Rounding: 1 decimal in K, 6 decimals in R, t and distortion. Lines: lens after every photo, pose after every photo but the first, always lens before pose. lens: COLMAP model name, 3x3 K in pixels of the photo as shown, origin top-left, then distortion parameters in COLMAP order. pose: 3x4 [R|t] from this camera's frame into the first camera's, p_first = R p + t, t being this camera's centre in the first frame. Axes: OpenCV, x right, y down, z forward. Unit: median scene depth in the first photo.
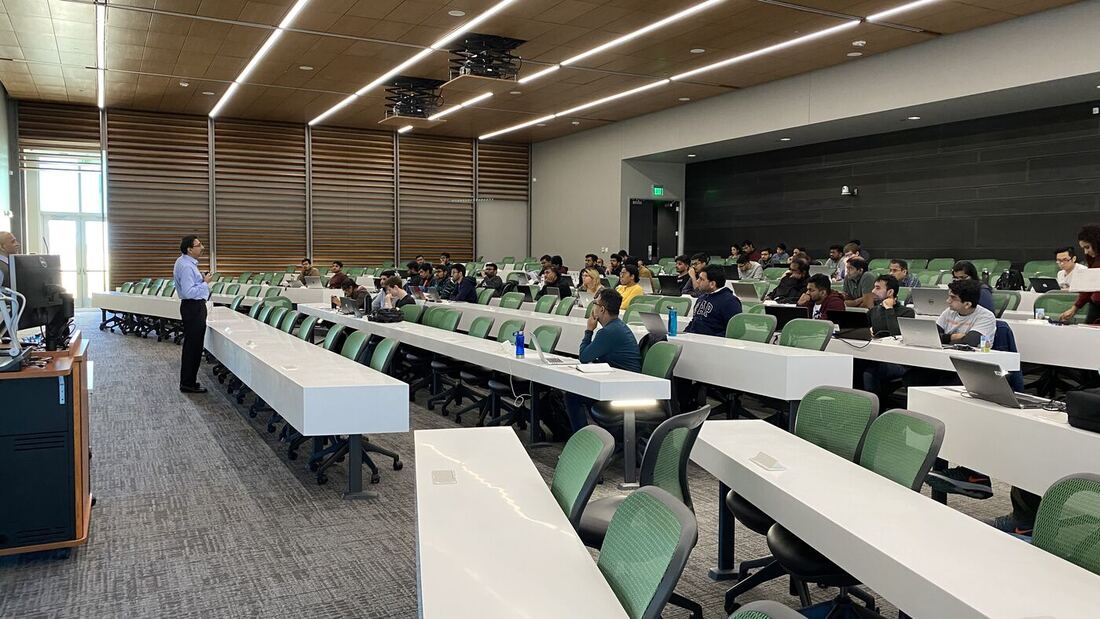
lens RADIAL K [[943.5, 0, 569.3], [0, 943.5, 310.4], [0, 0, 1]] dist [0.000397, -0.000456]
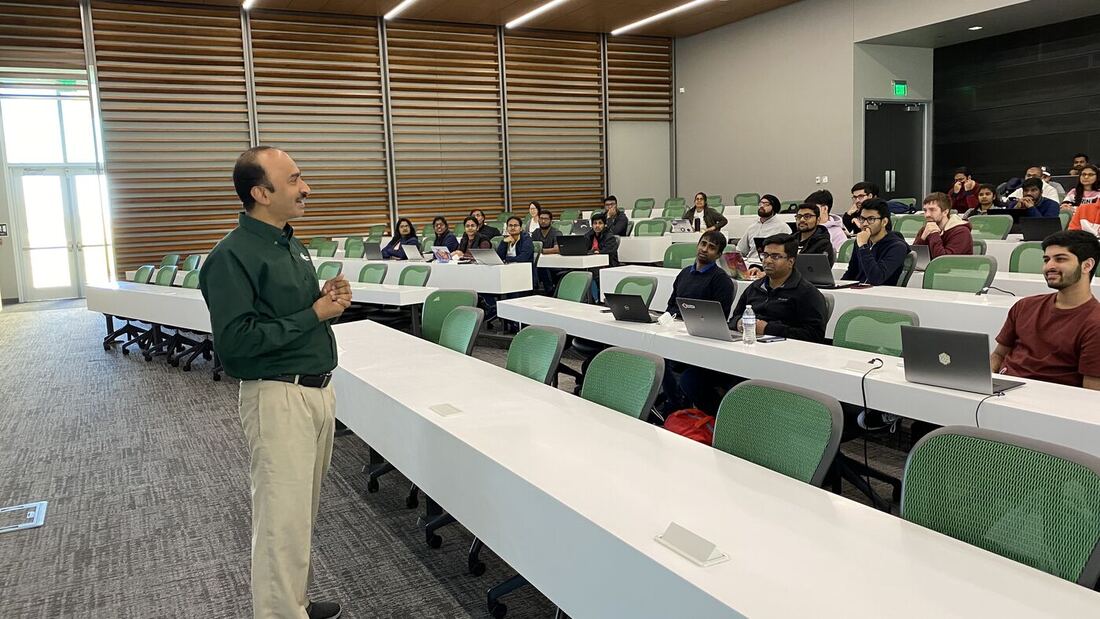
lens RADIAL K [[876.9, 0, 550.0], [0, 876.9, 309.5], [0, 0, 1]] dist [0.006817, -0.010779]
pose [[0.998791, -0.049108, -0.002133, -0.167619], [0.049140, 0.996554, 0.066820, -0.021621], [-0.001155, -0.066844, 0.997763, 0.350536]]
